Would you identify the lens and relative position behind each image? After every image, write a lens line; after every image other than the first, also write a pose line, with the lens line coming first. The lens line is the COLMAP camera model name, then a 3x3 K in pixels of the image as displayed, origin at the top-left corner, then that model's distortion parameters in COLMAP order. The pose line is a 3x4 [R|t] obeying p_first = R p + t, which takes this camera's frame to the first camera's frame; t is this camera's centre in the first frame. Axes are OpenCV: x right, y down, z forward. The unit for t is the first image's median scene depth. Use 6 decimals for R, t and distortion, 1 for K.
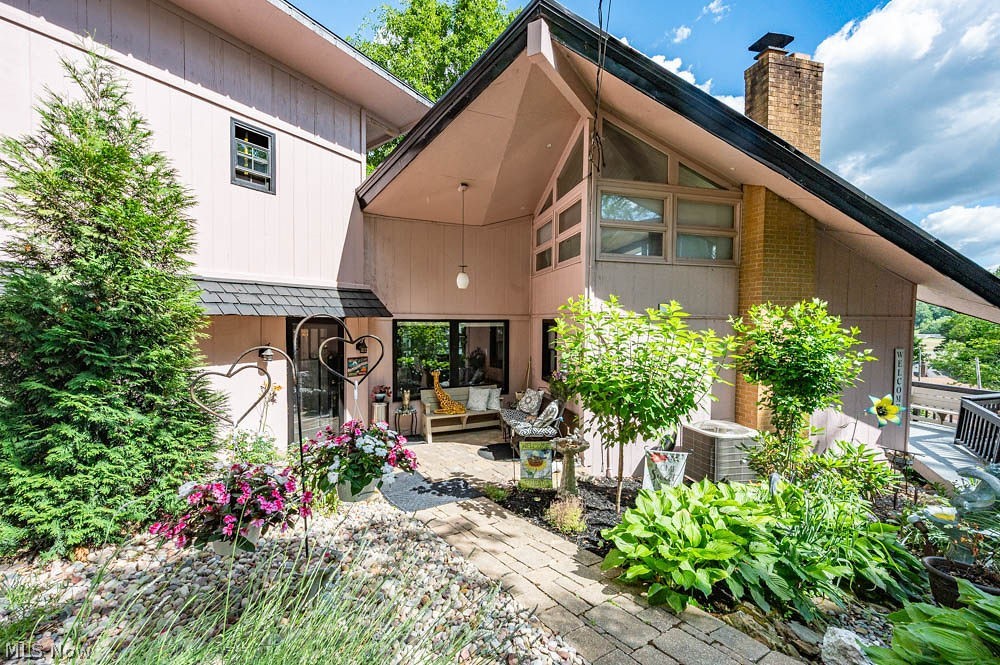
lens RADIAL K [[404.3, 0, 500.0], [0, 404.3, 332.5], [0, 0, 1]] dist [0.001752, 0.000064]
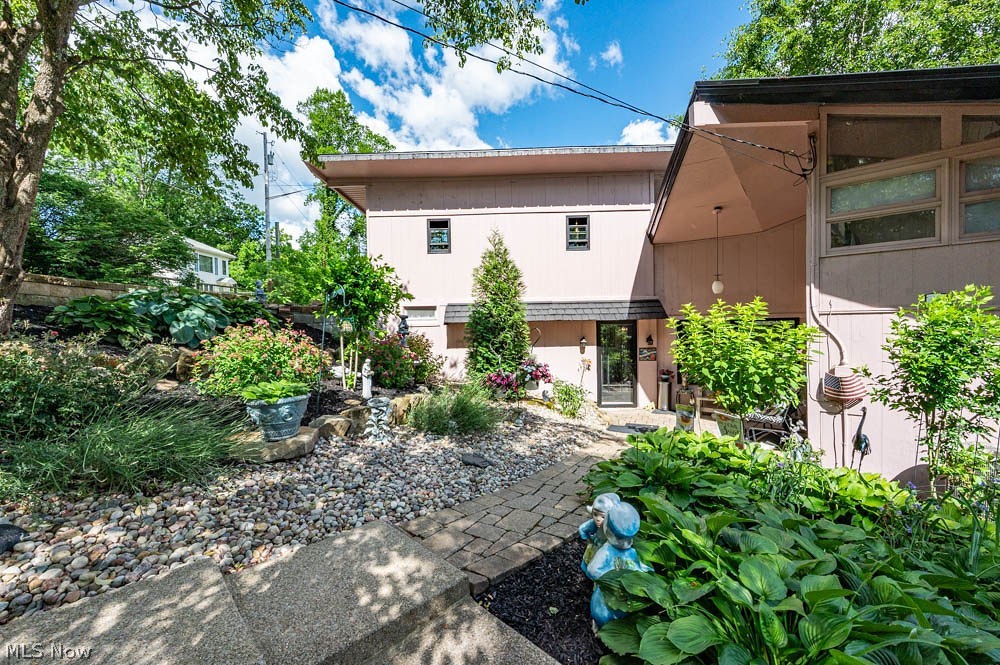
lens RADIAL K [[408.7, 0, 500.0], [0, 408.7, 332.5], [0, 0, 1]] dist [-0.000602, -0.000123]
pose [[0.516180, 0.000874, -0.856480, 0.689952], [-0.004122, 0.999990, -0.001464, 0.014187], [0.856470, 0.004286, 0.516178, -0.210345]]
